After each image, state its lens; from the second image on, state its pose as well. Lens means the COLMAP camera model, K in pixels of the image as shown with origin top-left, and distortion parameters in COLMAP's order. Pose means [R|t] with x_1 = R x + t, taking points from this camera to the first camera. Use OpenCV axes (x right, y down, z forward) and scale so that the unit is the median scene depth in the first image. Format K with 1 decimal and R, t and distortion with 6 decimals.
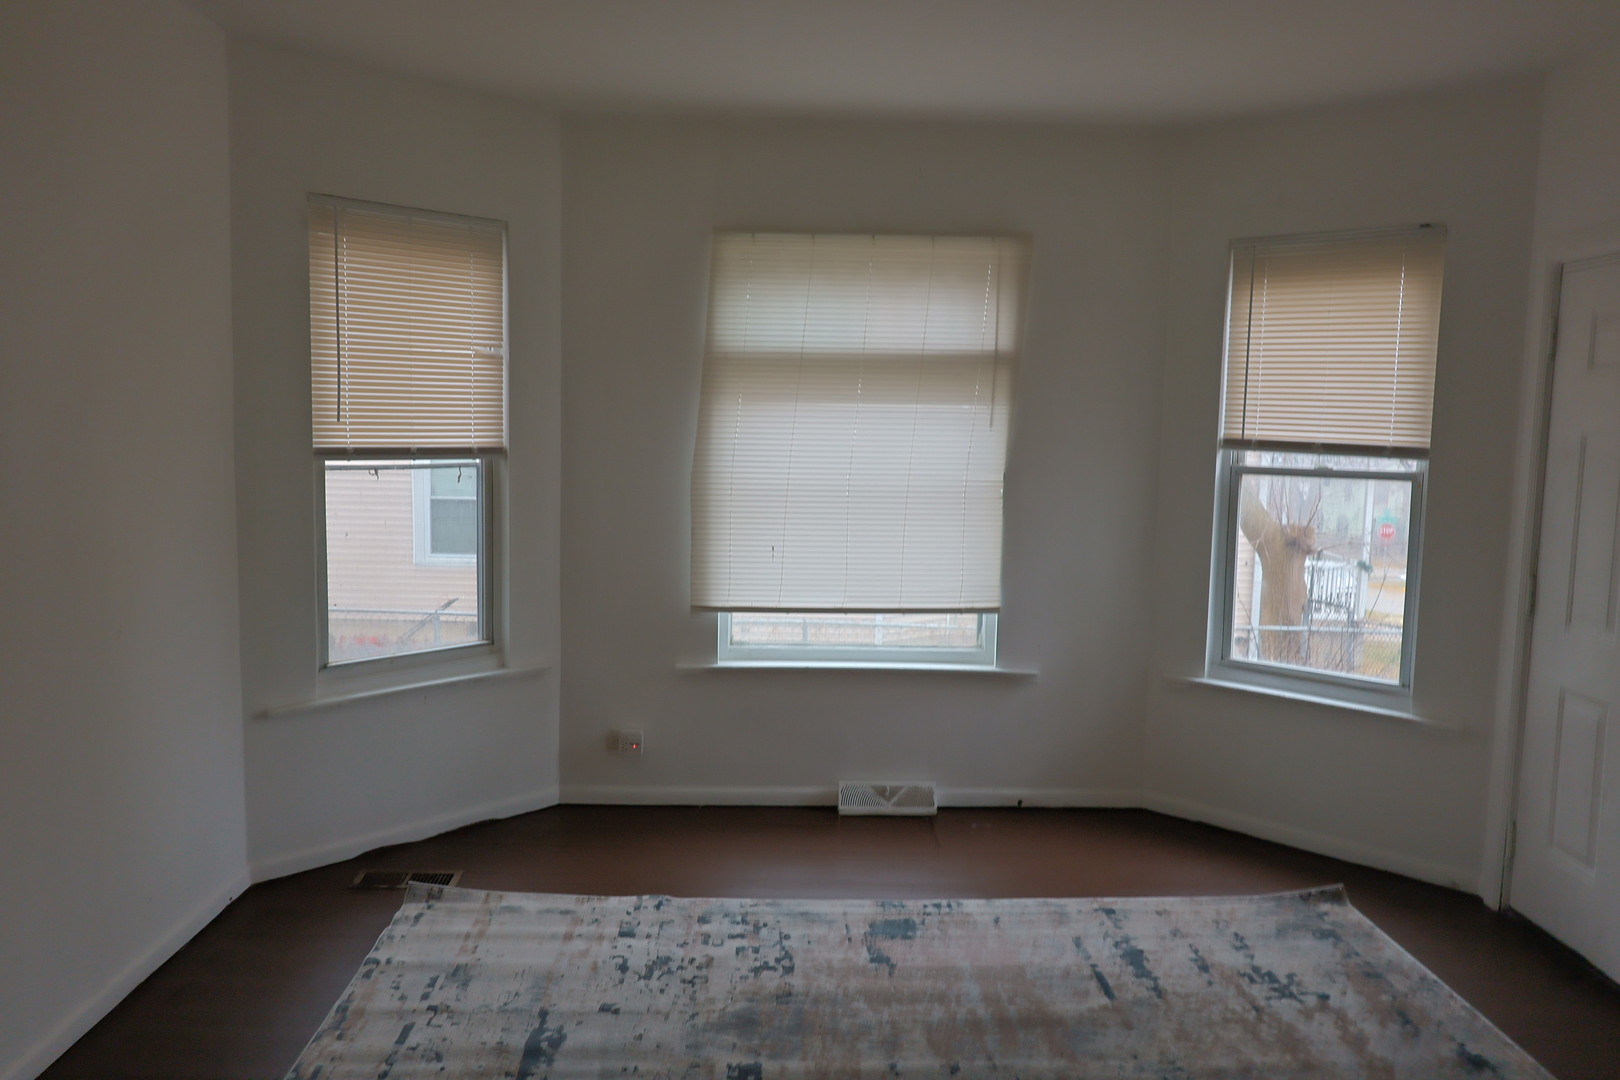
lens RADIAL K [[1191.1, 0, 798.4], [0, 1191.1, 550.6], [0, 0, 1]] dist [0.005913, -0.002619]
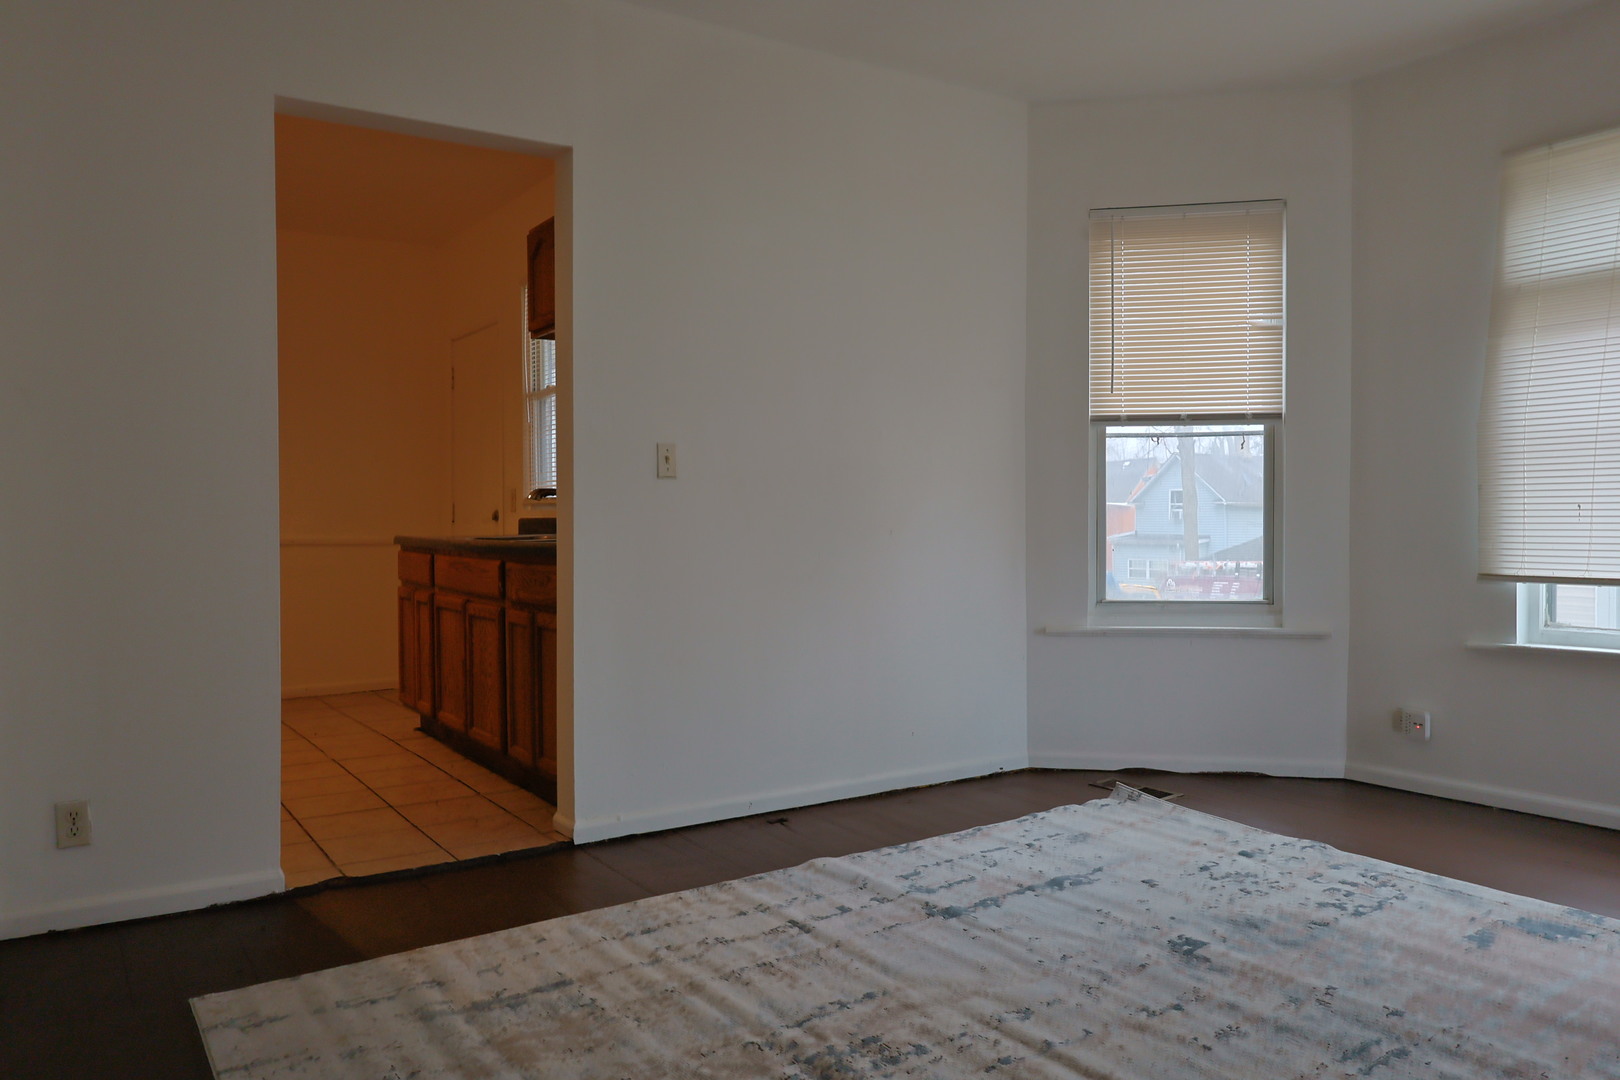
lens RADIAL K [[1191.1, 0, 804.5], [0, 1191.1, 538.8], [0, 0, 1]] dist [0.005913, -0.002619]
pose [[0.537010, -0.007280, -0.843544, 0.417339], [-0.078139, 0.995234, -0.058334, 0.119574], [0.839949, 0.097240, 0.533882, 0.103281]]
